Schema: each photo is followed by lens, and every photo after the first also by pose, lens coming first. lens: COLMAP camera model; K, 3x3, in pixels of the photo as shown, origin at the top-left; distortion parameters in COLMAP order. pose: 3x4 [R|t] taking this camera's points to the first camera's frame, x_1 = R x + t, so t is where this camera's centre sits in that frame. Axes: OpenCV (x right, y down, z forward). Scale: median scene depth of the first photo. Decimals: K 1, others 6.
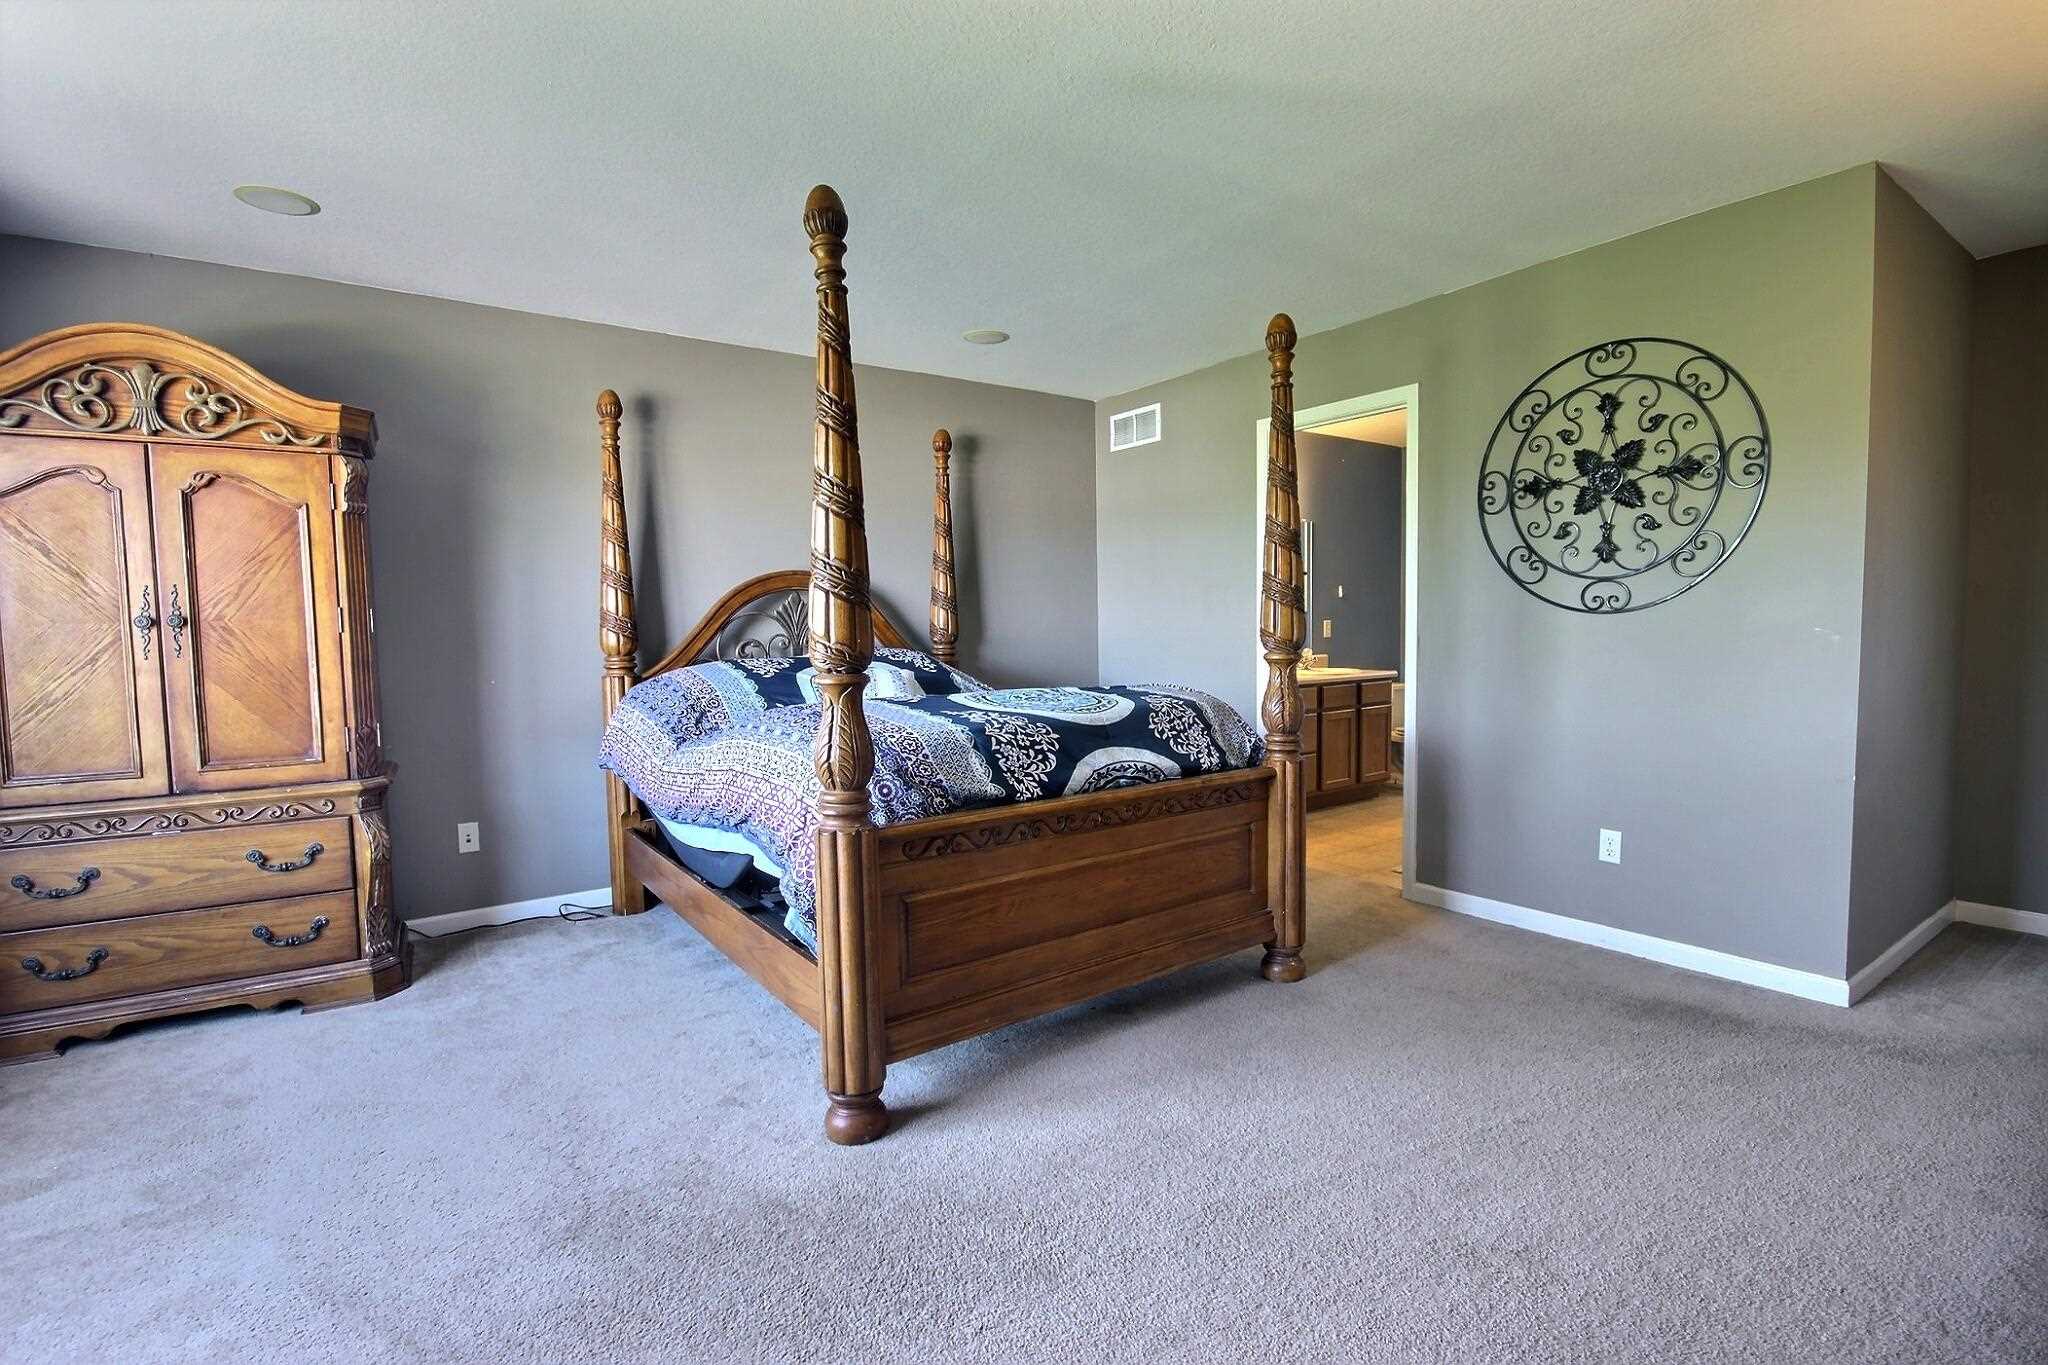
lens RADIAL K [[948.4, 0, 1035.2], [0, 948.4, 686.3], [0, 0, 1]] dist [-0.005315, 0.000241]
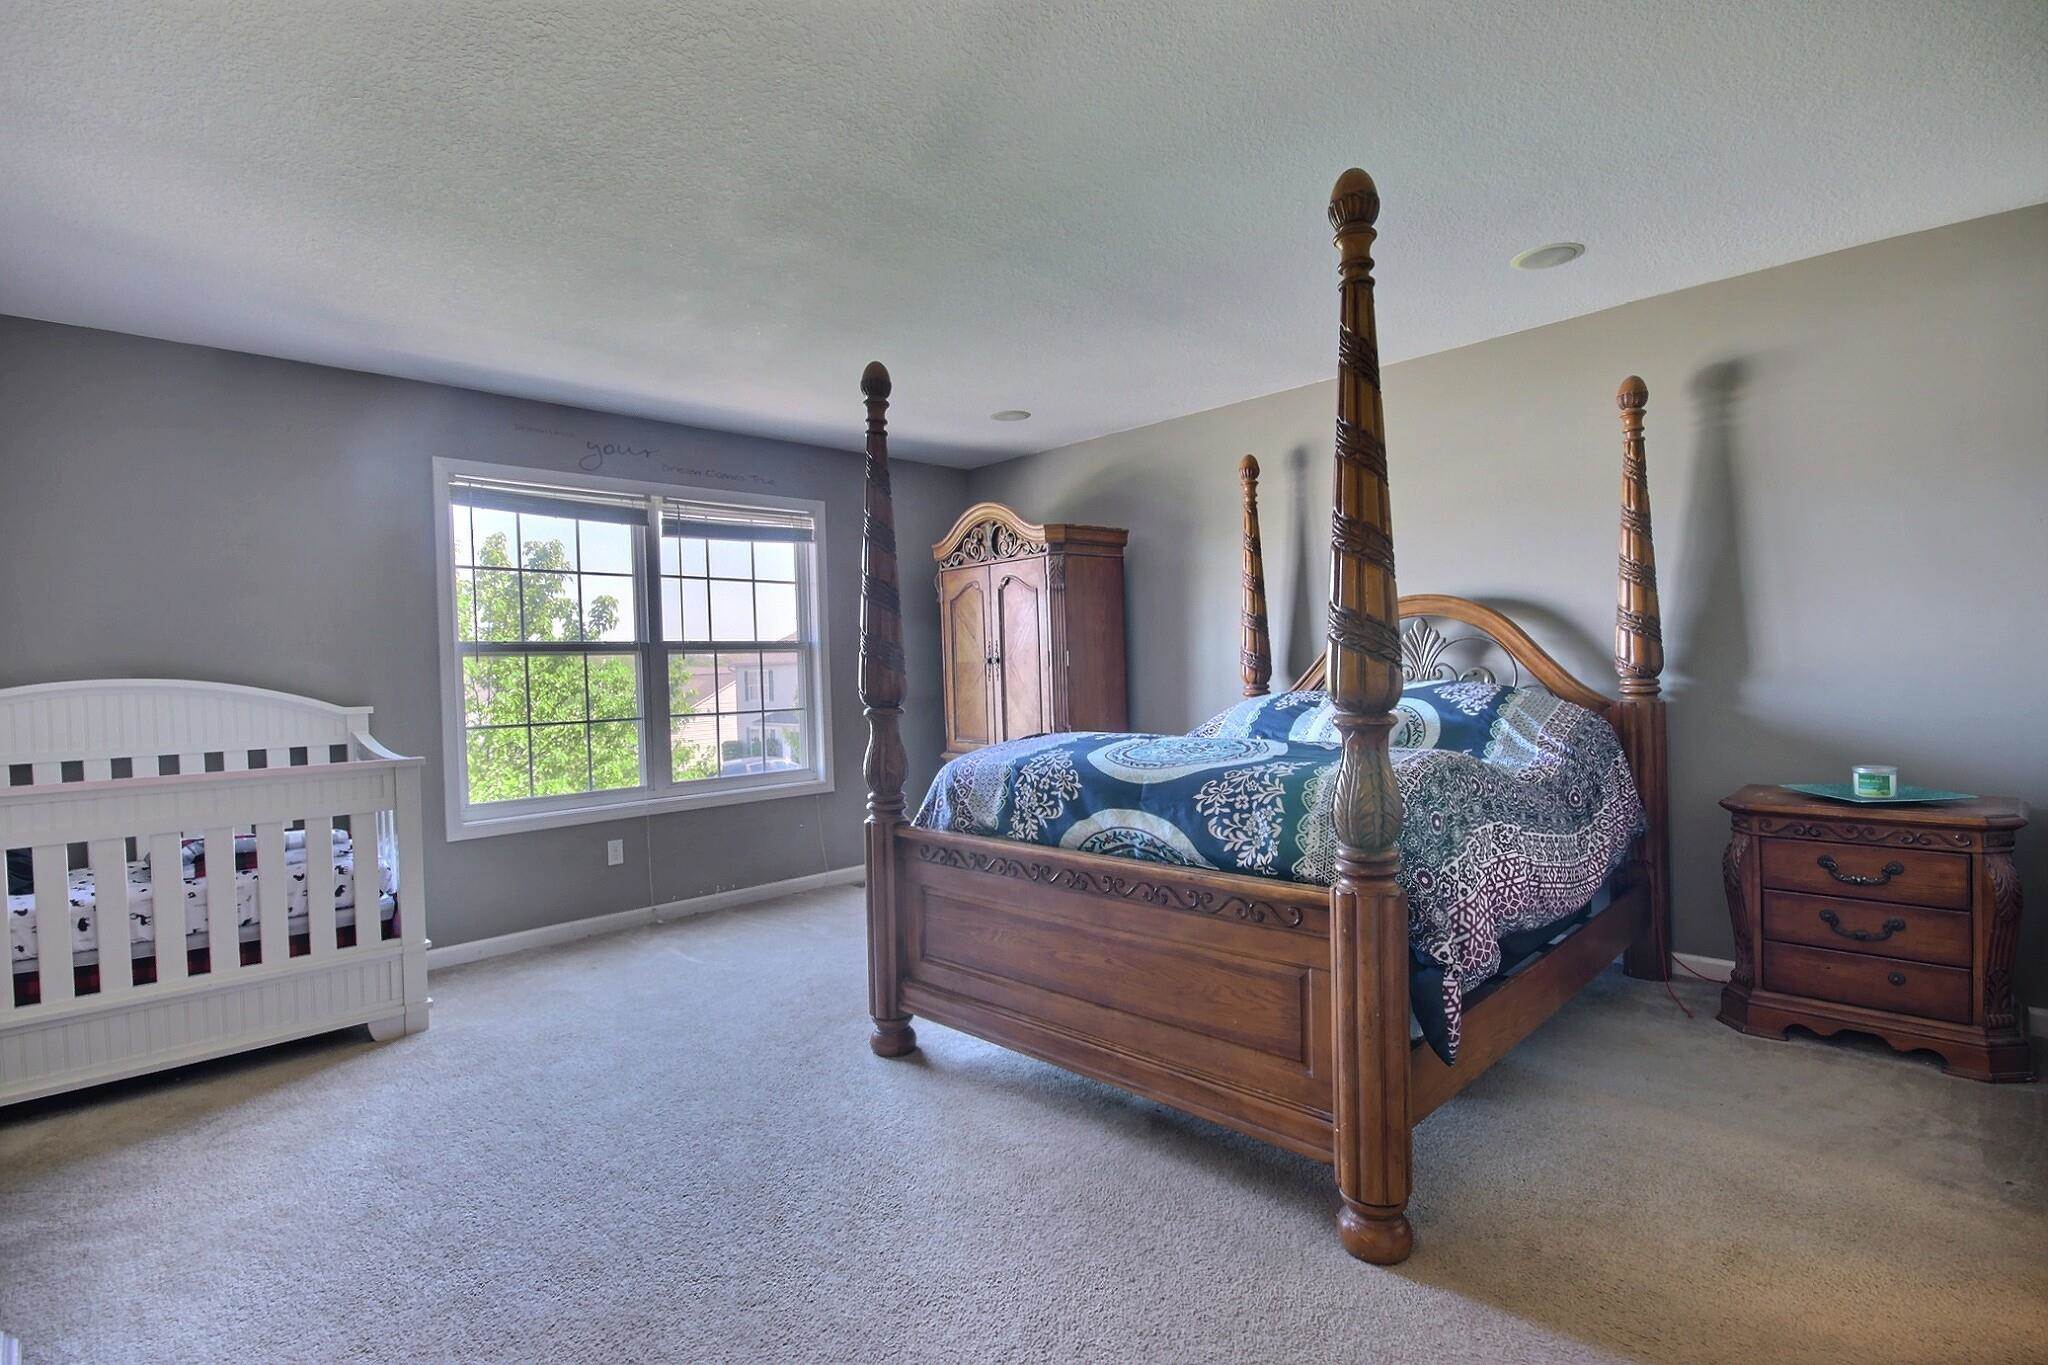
lens RADIAL K [[989.3, 0, 991.0], [0, 989.3, 669.0], [0, 0, 1]] dist [-0.001184, 0.000397]
pose [[0.121358, 0.013319, -0.992519, 0.958404], [-0.033919, 0.999382, 0.009264, -0.068538], [0.992029, 0.032541, 0.121735, 0.751260]]
